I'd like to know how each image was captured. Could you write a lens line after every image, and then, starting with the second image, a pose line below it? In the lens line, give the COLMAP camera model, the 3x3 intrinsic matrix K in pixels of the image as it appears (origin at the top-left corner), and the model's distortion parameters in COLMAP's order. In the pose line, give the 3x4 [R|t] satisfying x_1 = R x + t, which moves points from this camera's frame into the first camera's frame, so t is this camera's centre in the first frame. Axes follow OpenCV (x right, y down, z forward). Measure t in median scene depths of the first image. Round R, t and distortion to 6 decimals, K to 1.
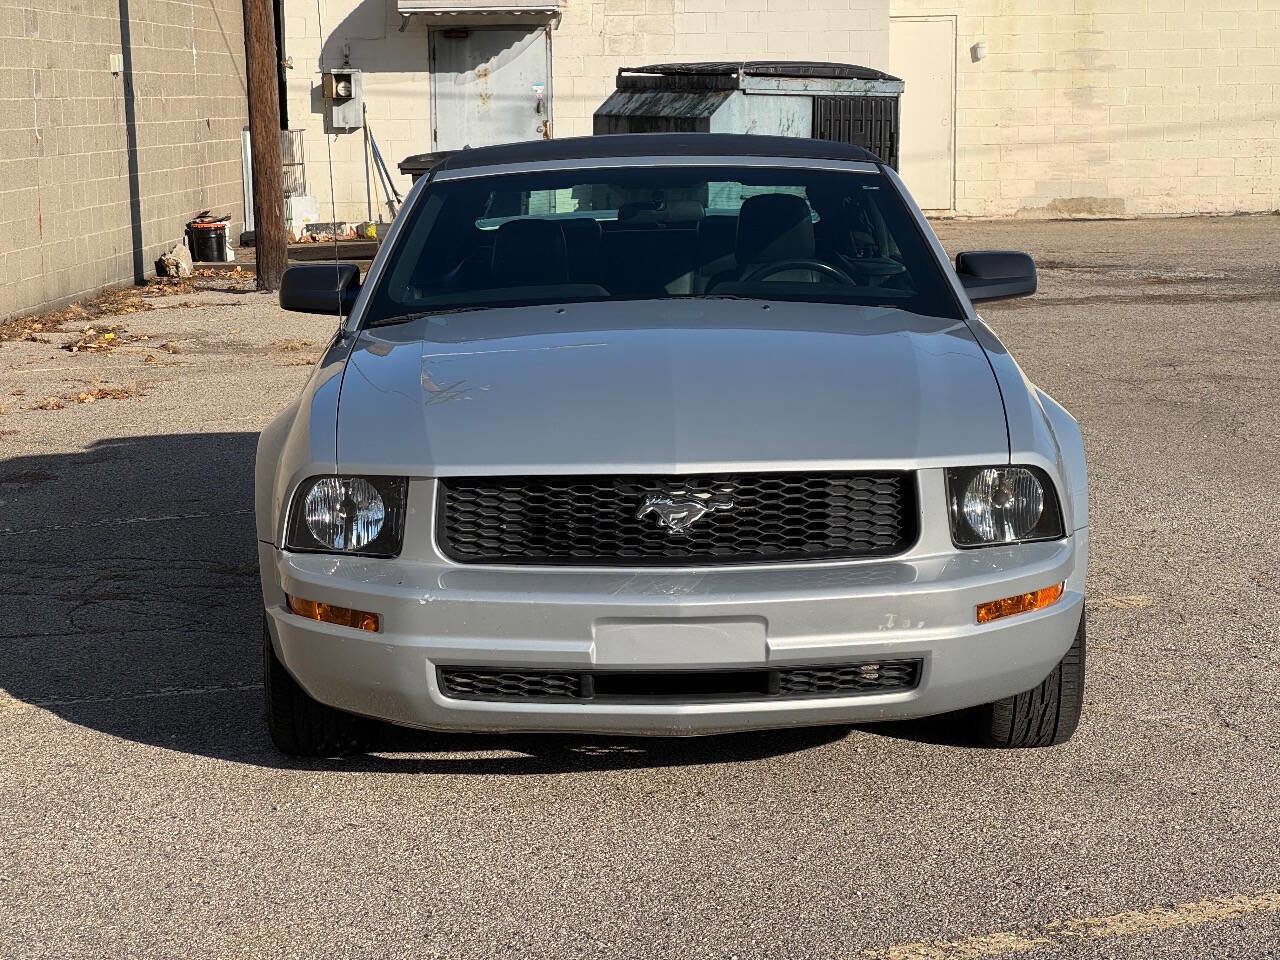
lens RADIAL K [[2549.5, 0, 640.0], [0, 2549.5, 480.0], [0, 0, 1]] dist [0.097399, 0.299336]
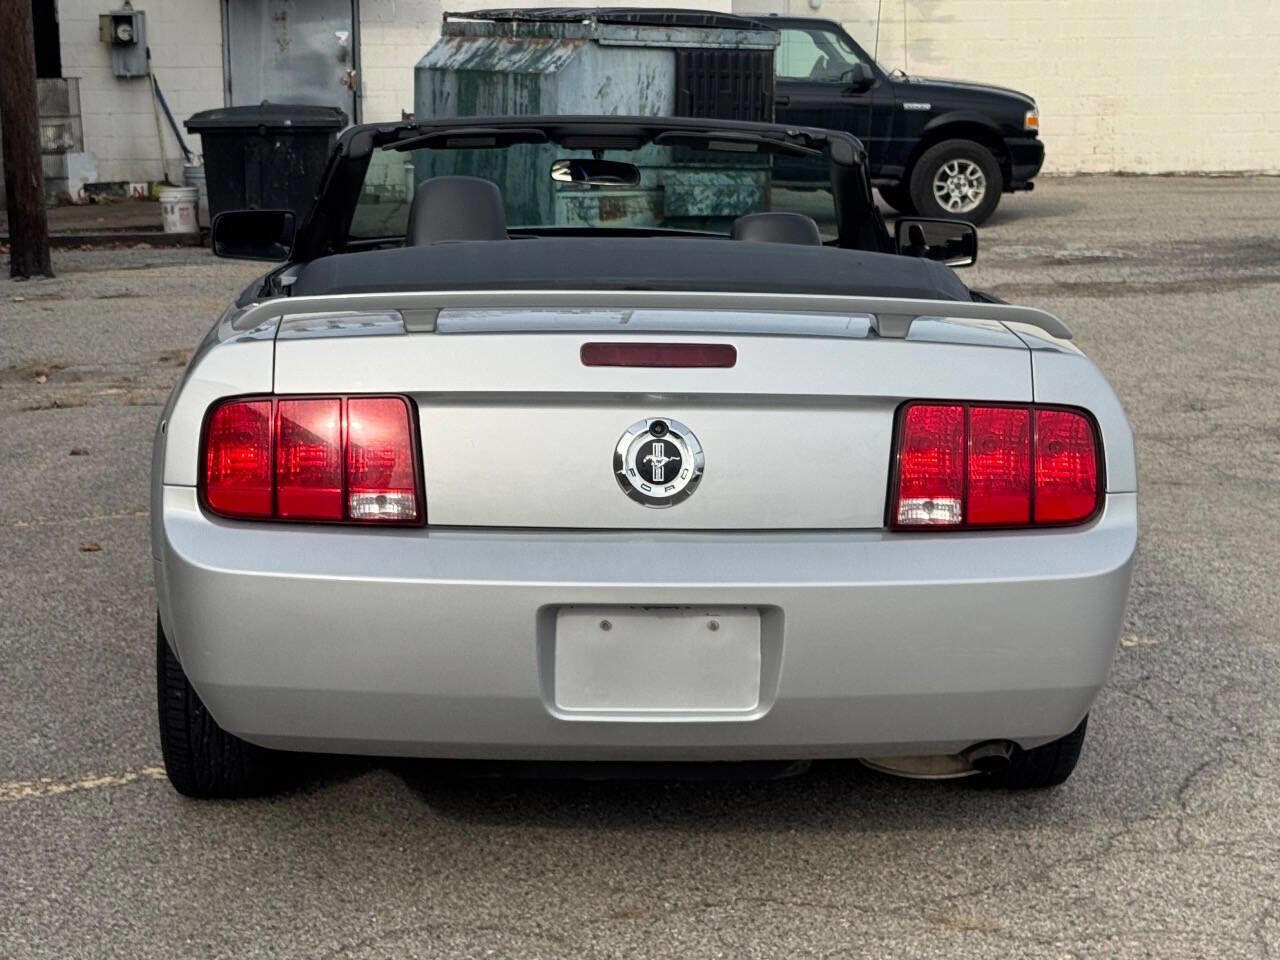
lens RADIAL K [[2549.5, 0, 640.0], [0, 2549.5, 480.0], [0, 0, 1]] dist [0.097399, 0.299336]
pose [[0.996990, -0.005578, 0.077333, -0.010134], [0.004036, 0.999790, 0.020078, -0.021487], [-0.077429, -0.019705, 0.996803, 0.136094]]
